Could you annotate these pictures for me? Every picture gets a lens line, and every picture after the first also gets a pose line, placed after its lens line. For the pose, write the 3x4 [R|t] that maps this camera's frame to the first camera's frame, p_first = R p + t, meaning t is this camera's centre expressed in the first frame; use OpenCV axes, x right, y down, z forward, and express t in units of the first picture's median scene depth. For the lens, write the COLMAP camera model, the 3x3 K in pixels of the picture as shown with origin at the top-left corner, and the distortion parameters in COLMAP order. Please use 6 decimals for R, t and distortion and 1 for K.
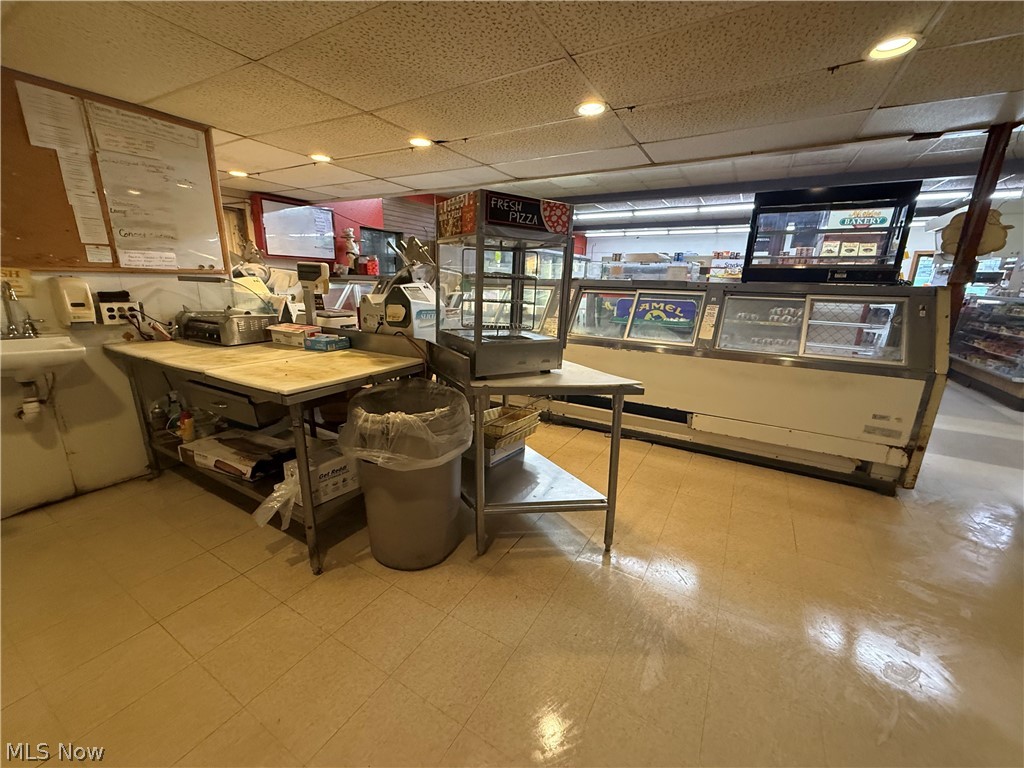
lens RADIAL K [[409.1, 0, 508.0], [0, 409.1, 384.8], [0, 0, 1]] dist [-0.002119, 0.000455]
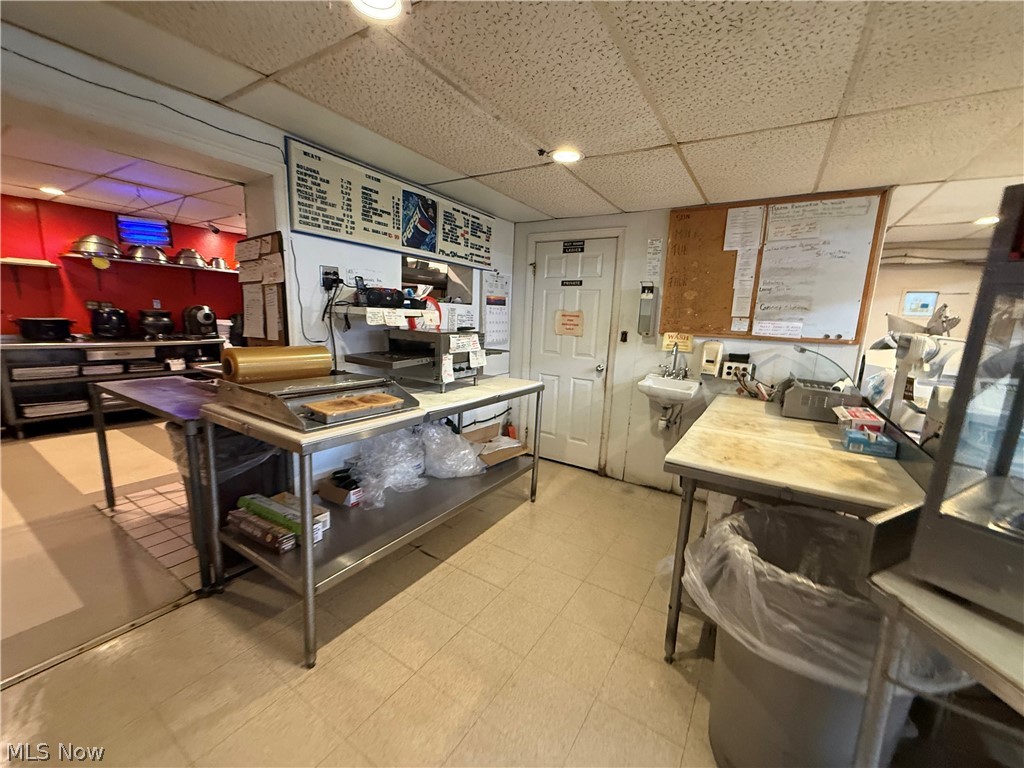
lens RADIAL K [[409.1, 0, 511.7], [0, 409.1, 384.7], [0, 0, 1]] dist [-0.002119, 0.000455]
pose [[-0.035402, 0.143697, -0.988988, 0.284049], [-0.291037, 0.945233, 0.147757, -0.123507], [0.956057, 0.293063, 0.008358, 0.363716]]
